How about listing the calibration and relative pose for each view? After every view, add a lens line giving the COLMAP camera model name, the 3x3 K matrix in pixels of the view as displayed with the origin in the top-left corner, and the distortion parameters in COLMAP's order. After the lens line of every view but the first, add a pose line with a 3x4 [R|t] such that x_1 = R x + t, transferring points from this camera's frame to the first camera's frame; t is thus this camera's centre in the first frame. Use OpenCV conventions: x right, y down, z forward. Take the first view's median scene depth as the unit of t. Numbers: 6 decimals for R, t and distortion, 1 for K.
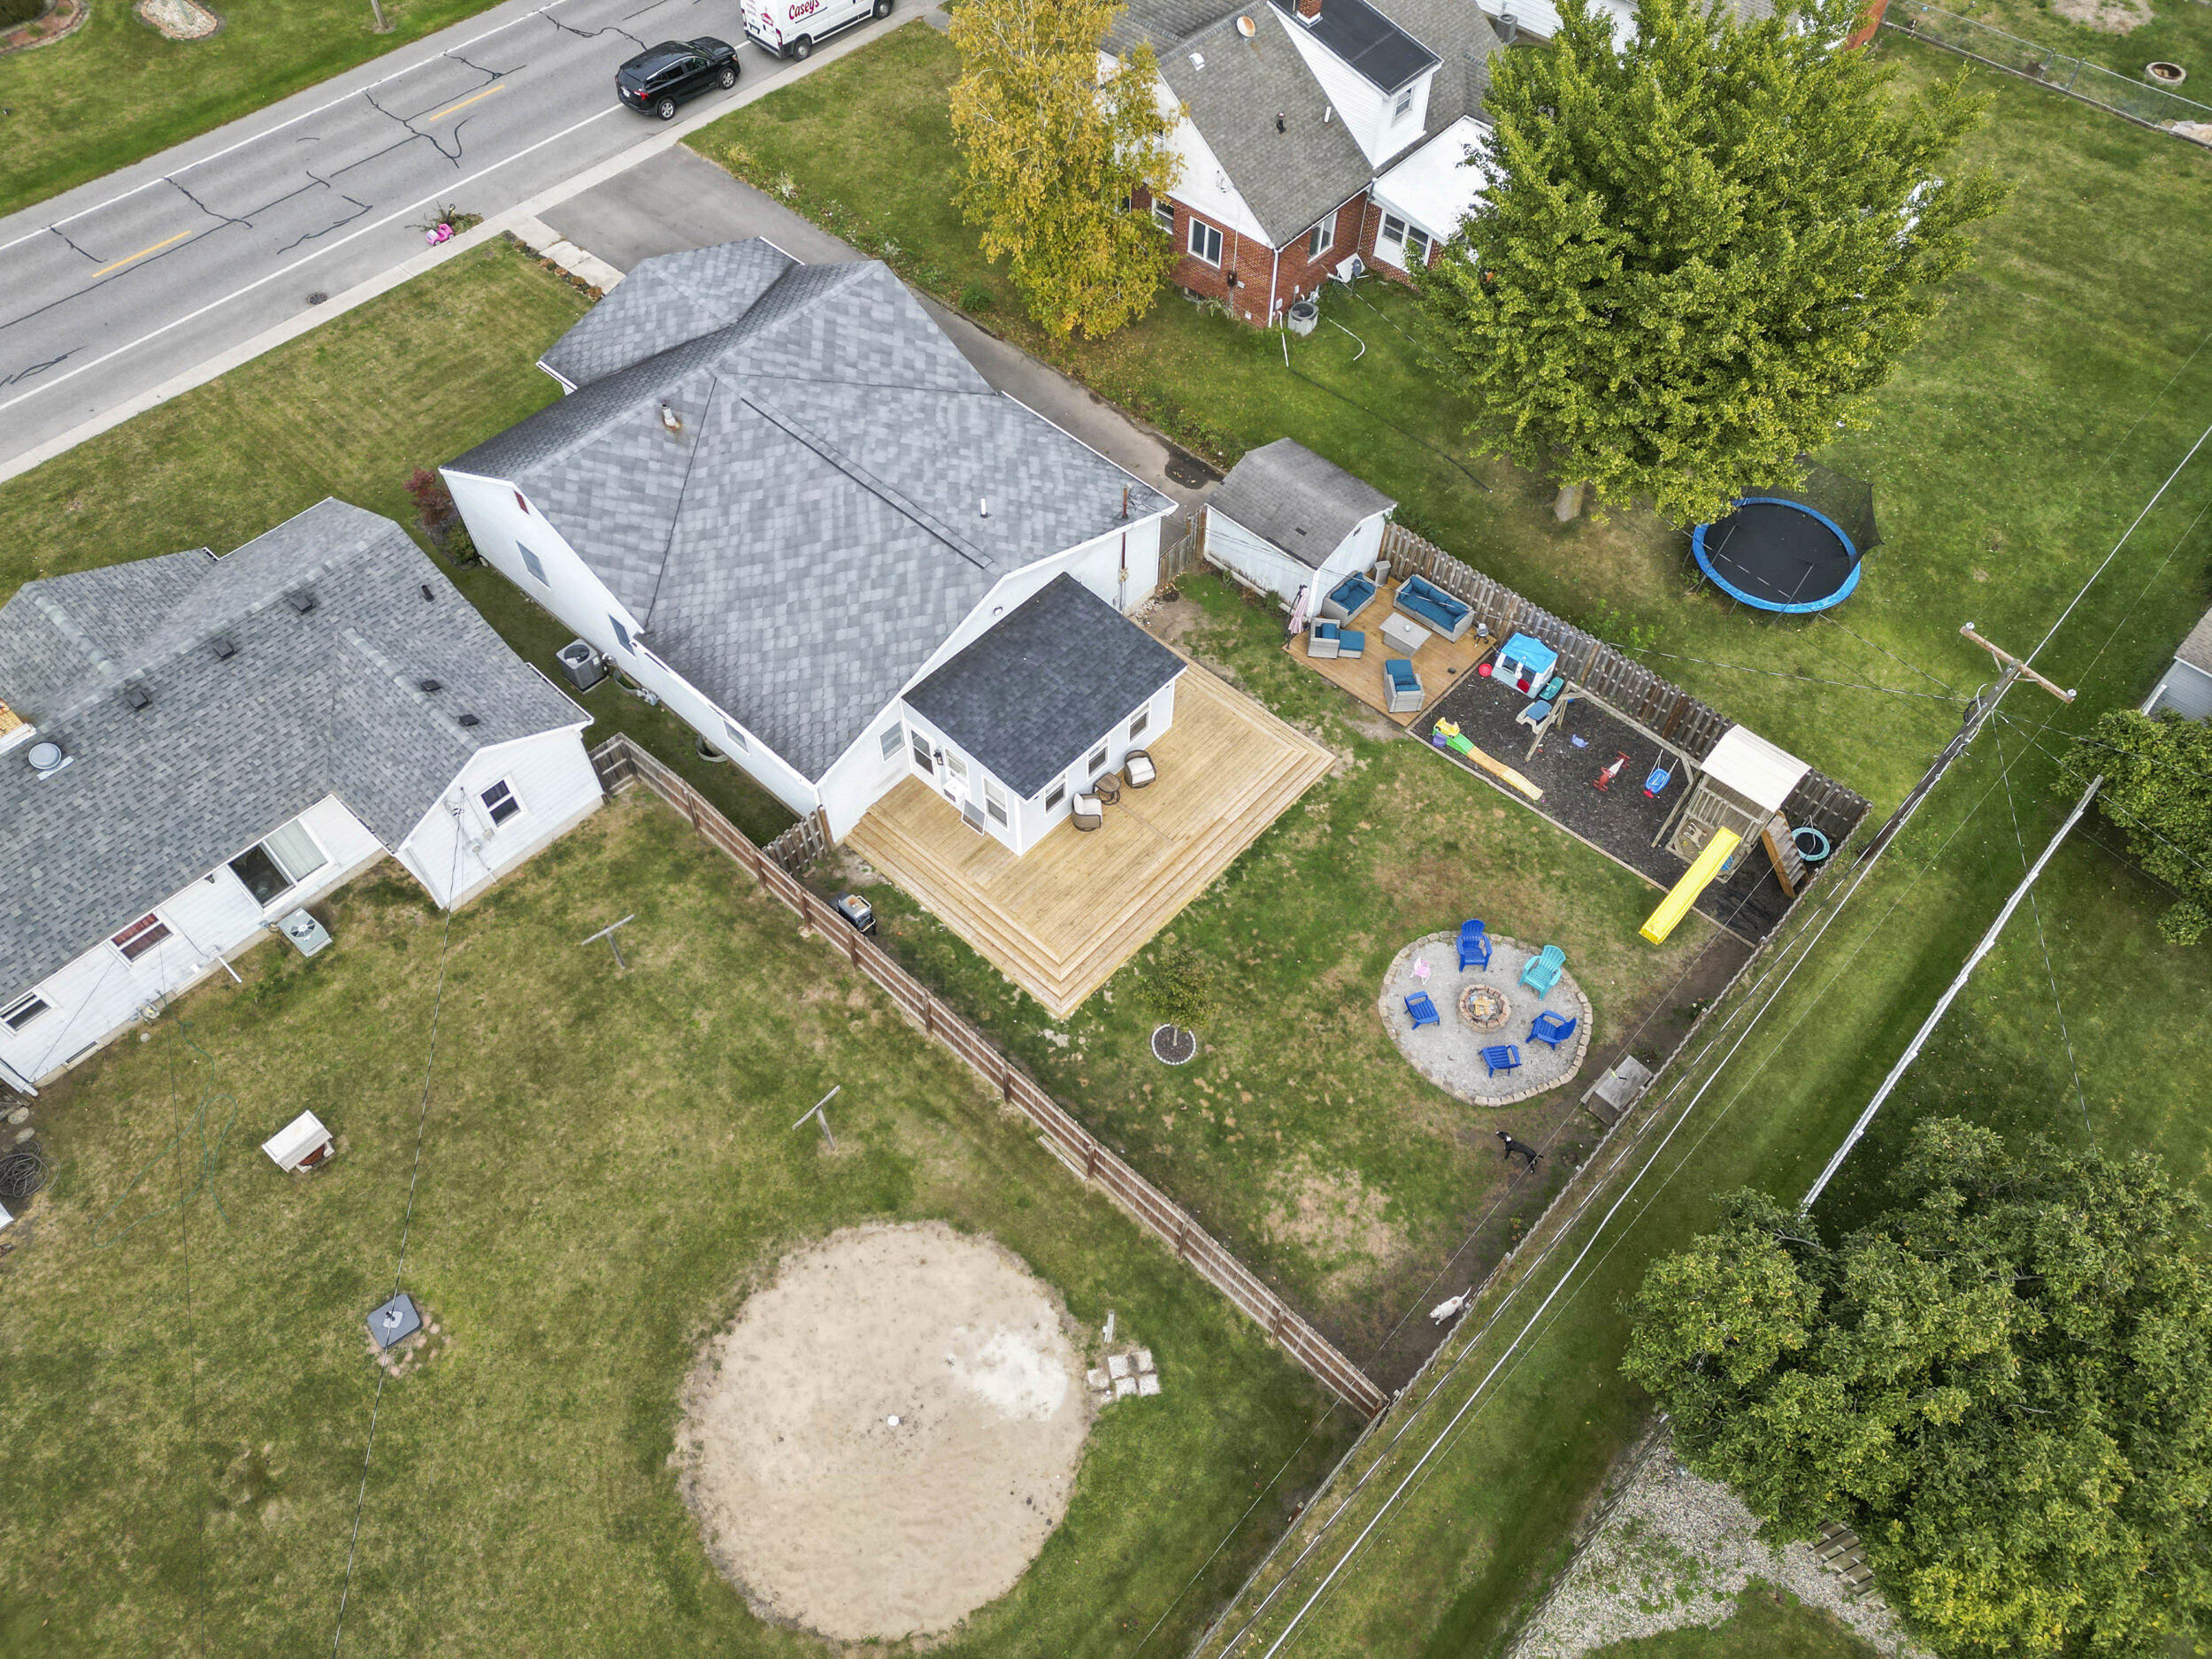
lens RADIAL K [[1556.5, 0, 1109.7], [0, 1556.5, 817.1], [0, 0, 1]] dist [0.058564, -0.048414]
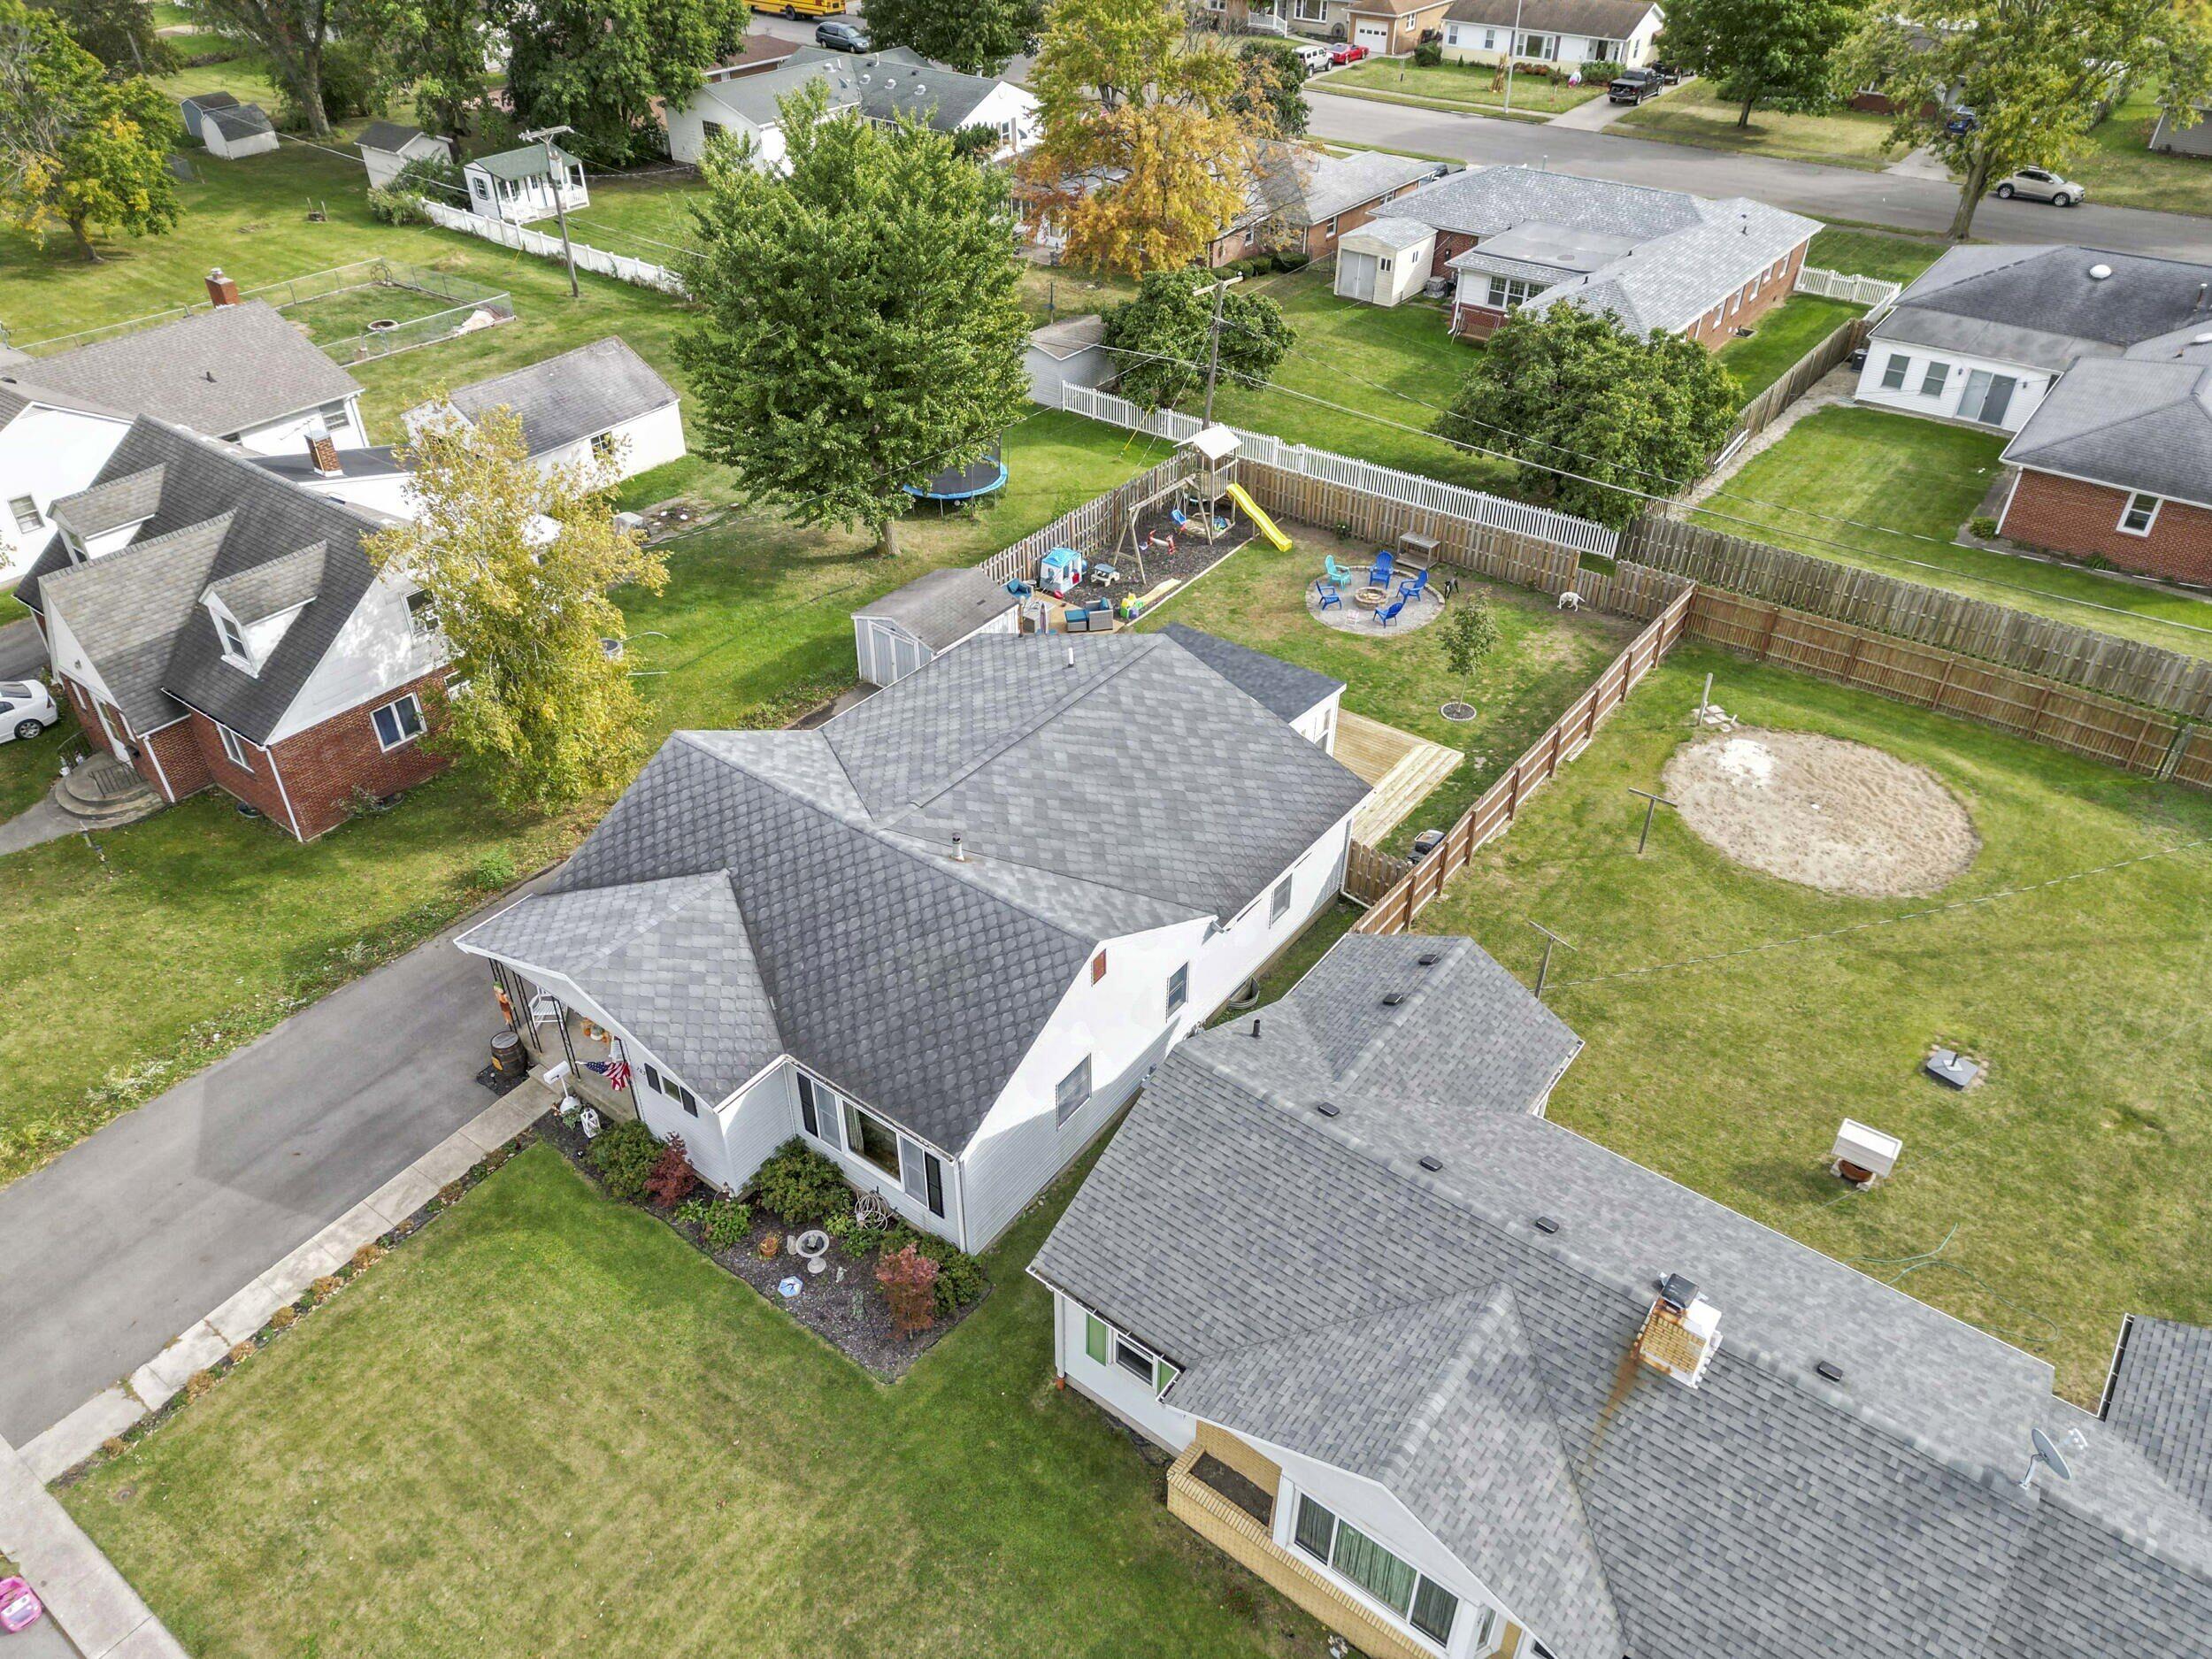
lens RADIAL K [[1556.5, 0, 1096.2], [0, 1556.5, 819.0], [0, 0, 1]] dist [0.058564, -0.048414]
pose [[-0.092930, -0.591634, 0.800832, -1.033879], [0.808253, 0.424879, 0.407681, -0.596581], [-0.581455, 0.685162, 0.438706, 0.661204]]
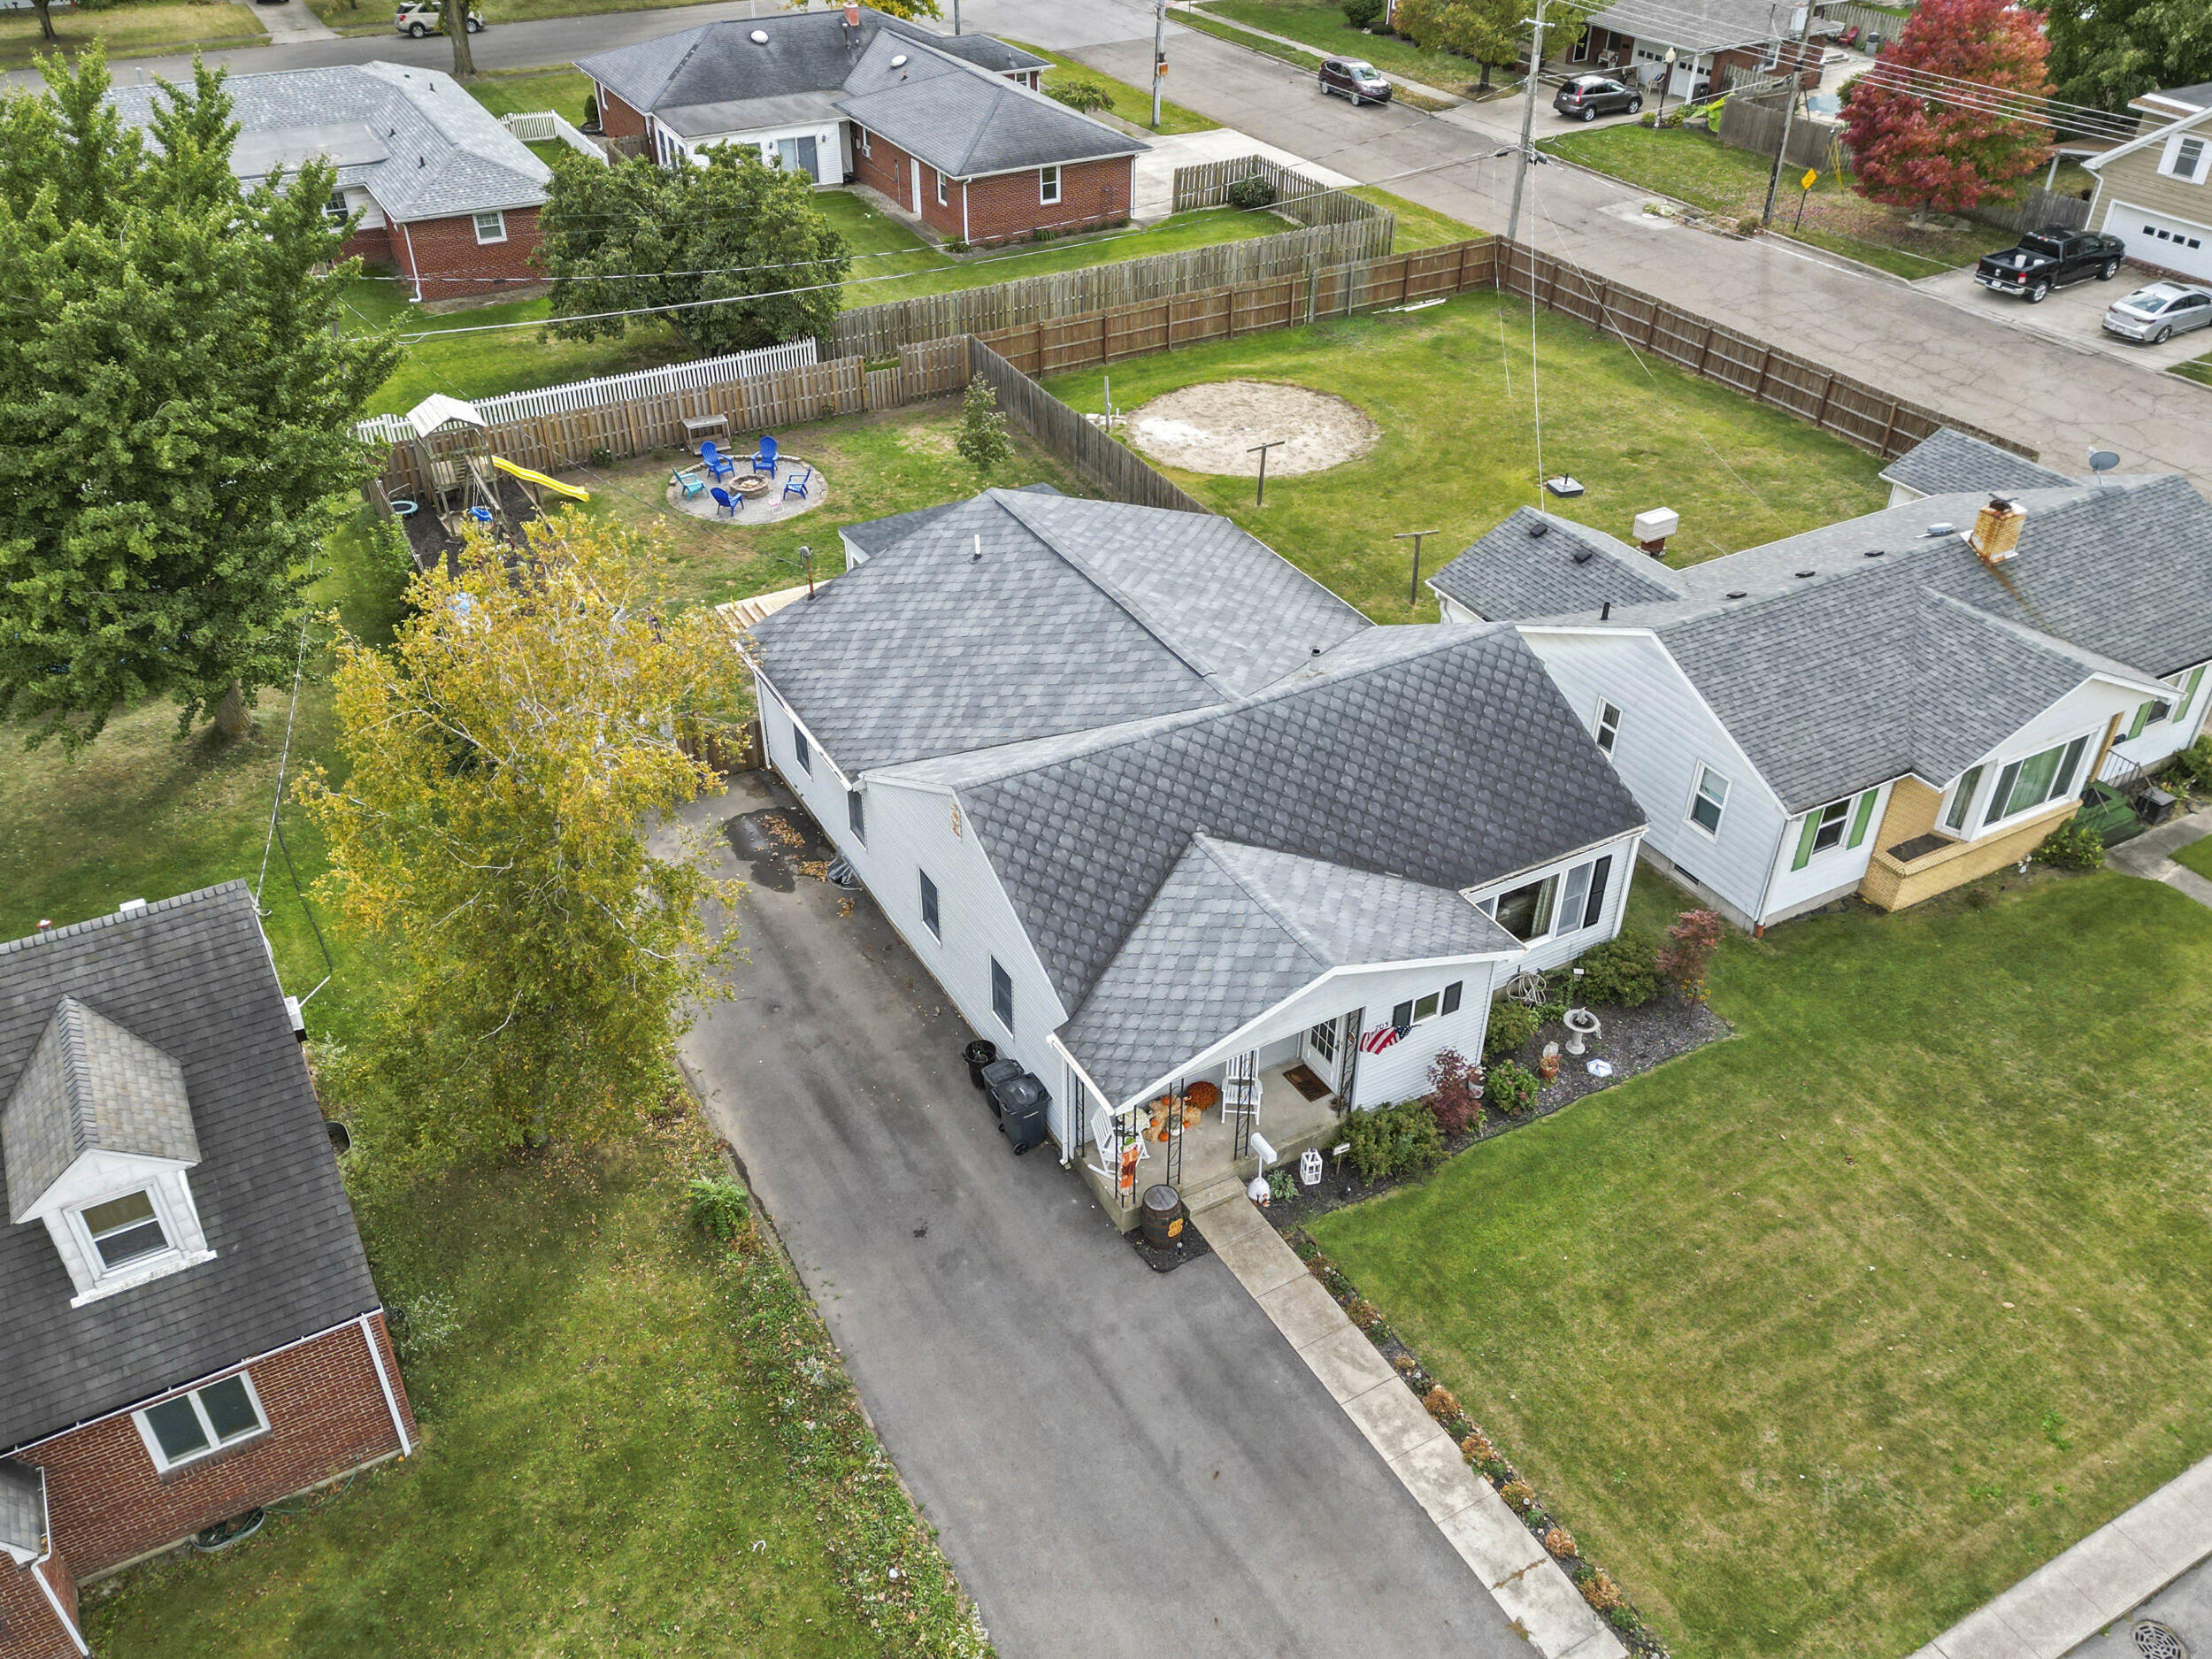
lens RADIAL K [[1772.8, 0, 1101.1], [0, 1772.8, 826.5], [0, 0, 1]] dist [0.053099, -0.035423]
pose [[-0.949225, -0.192001, 0.249213, -0.457560], [0.248004, 0.030701, 0.968272, -1.225970], [-0.193560, 0.980914, 0.018475, 1.206535]]
